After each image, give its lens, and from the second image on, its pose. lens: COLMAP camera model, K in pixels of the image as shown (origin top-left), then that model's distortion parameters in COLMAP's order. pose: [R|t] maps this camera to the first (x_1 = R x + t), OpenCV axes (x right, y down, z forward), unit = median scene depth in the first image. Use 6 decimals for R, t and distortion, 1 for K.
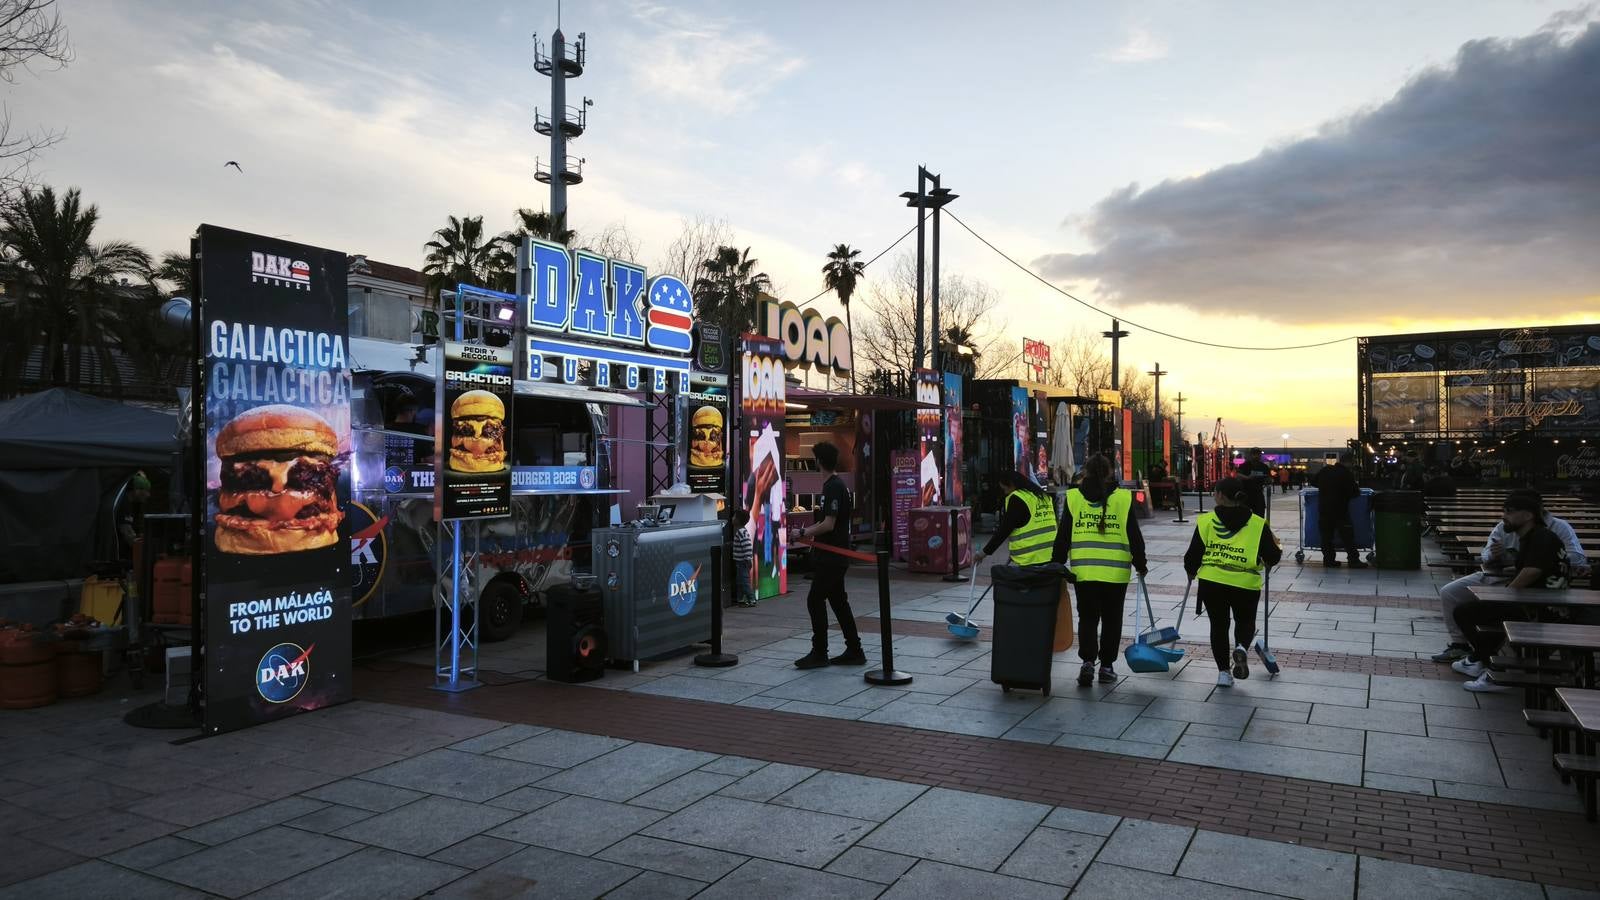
lens RADIAL K [[1102.0, 0, 796.6], [0, 1102.0, 441.6], [0, 0, 1]] dist [0.009332, 0.000164]
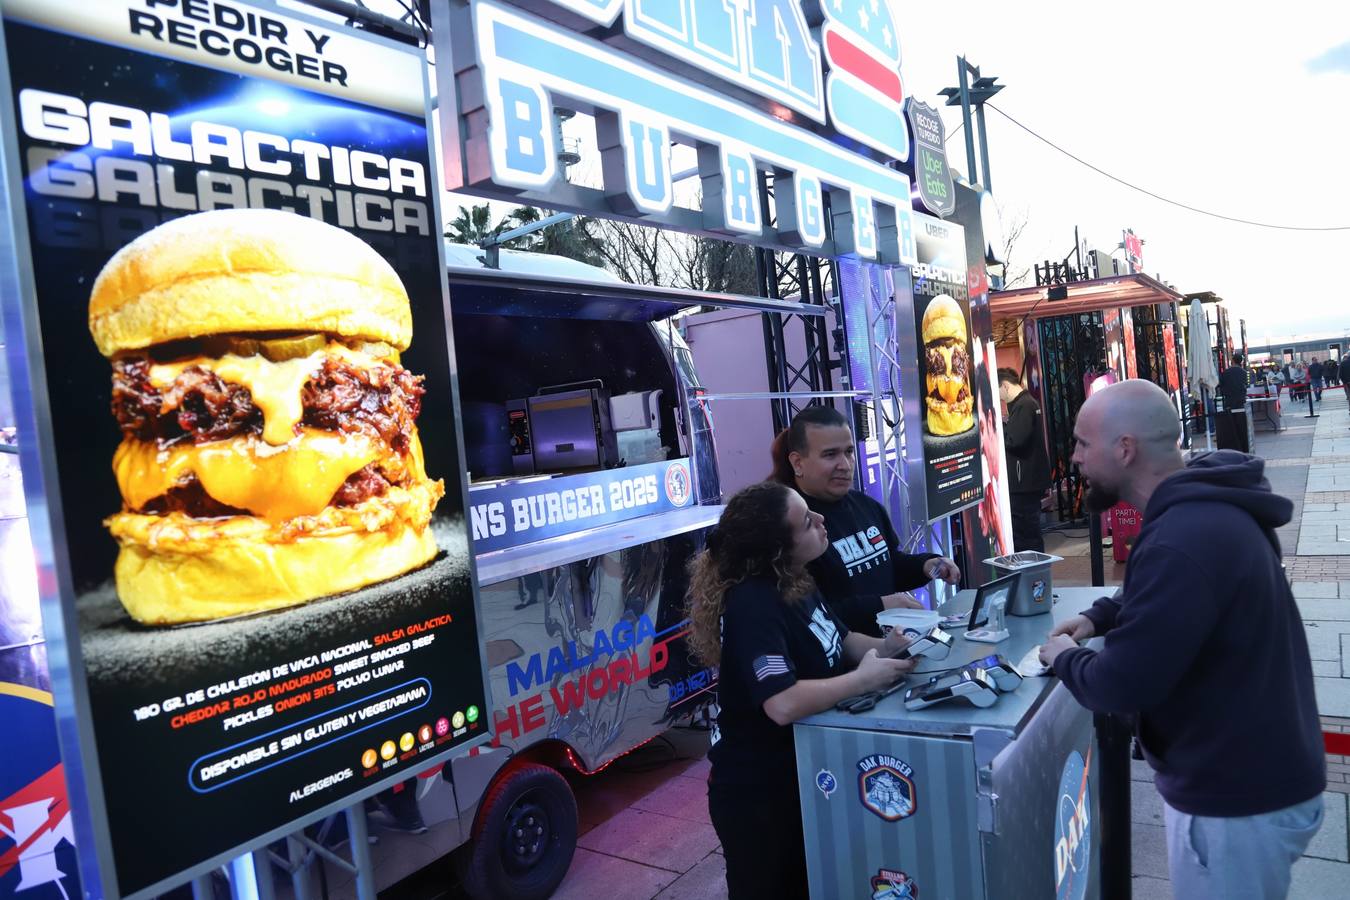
lens RADIAL K [[931.8, 0, 678.6], [0, 931.8, 457.5], [0, 0, 1]] dist [-0.106607, 0.035247]
pose [[0.988098, -0.101014, -0.116013, -0.183268], [0.108338, 0.992383, 0.058644, -0.001895], [0.109205, -0.070514, 0.991515, 0.783865]]
